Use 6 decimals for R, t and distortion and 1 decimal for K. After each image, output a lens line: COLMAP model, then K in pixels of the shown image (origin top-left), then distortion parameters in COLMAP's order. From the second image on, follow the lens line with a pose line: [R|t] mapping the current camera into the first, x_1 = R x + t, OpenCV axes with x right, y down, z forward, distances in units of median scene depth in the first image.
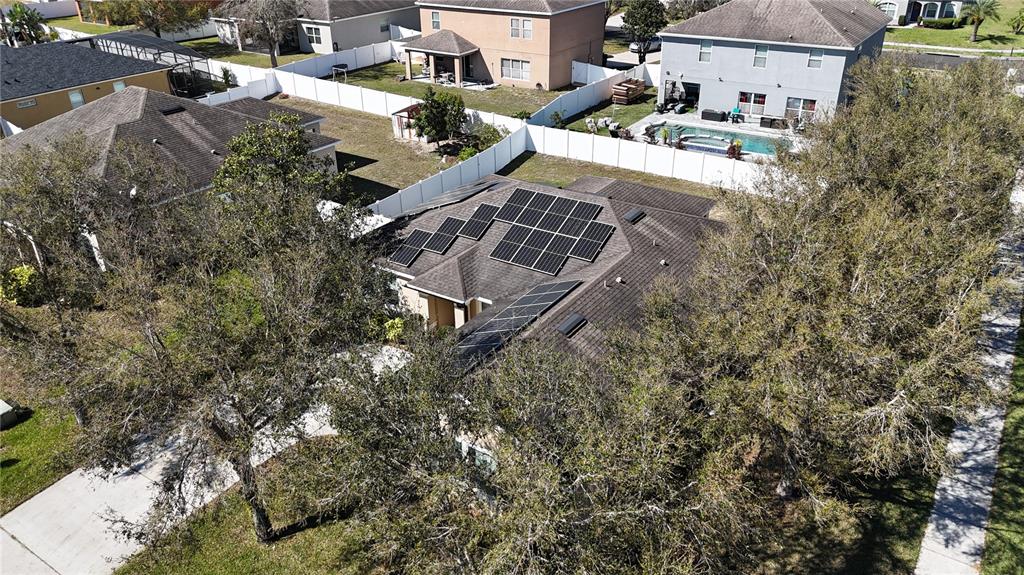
lens RADIAL K [[758.5, 0, 512.1], [0, 758.5, 283.4], [0, 0, 1]] dist [0.041021, -0.038304]
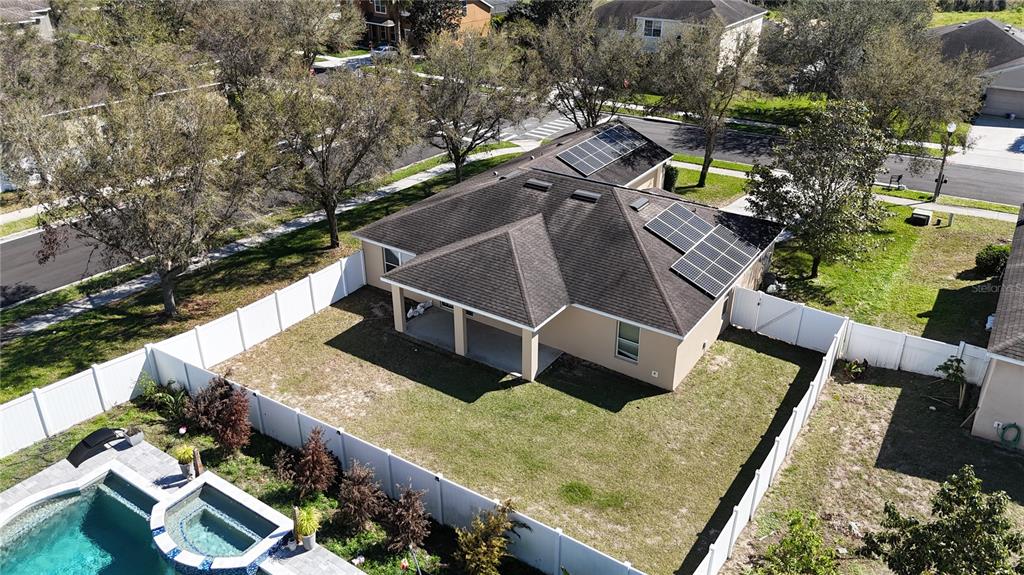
lens RADIAL K [[758.5, 0, 511.3], [0, 758.5, 289.4], [0, 0, 1]] dist [0.041021, -0.038304]
pose [[-0.999893, 0.008986, 0.011501, 0.084215], [0.014579, 0.577539, 0.816233, -0.536953], [0.000692, 0.816314, -0.577608, 1.040802]]
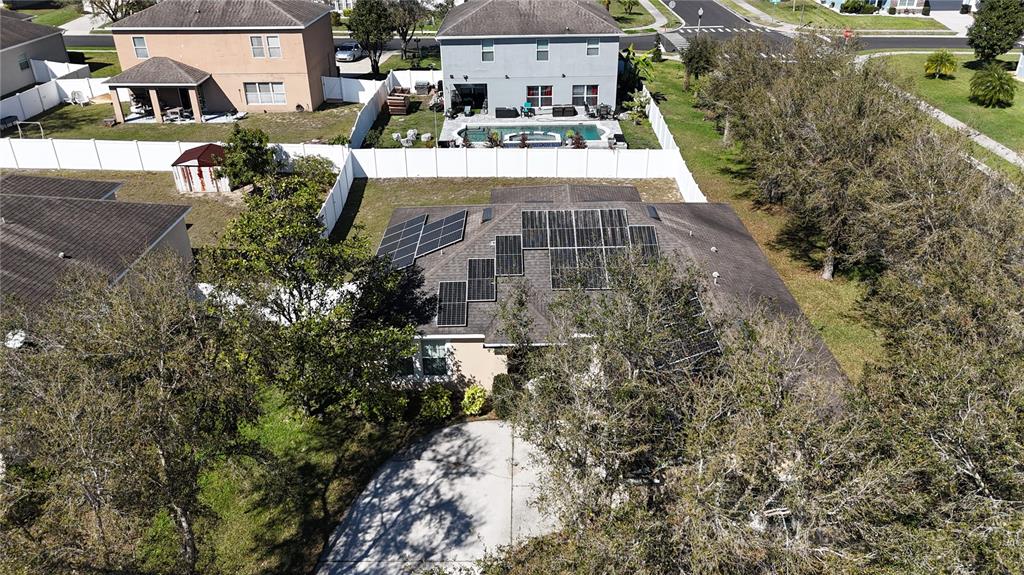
lens RADIAL K [[758.5, 0, 506.7], [0, 758.5, 284.3], [0, 0, 1]] dist [0.041021, -0.038304]
pose [[0.837947, -0.248878, 0.485699, -0.290025], [0.251076, 0.965991, 0.061820, -0.062534], [-0.484567, 0.070146, 0.871937, 0.133502]]
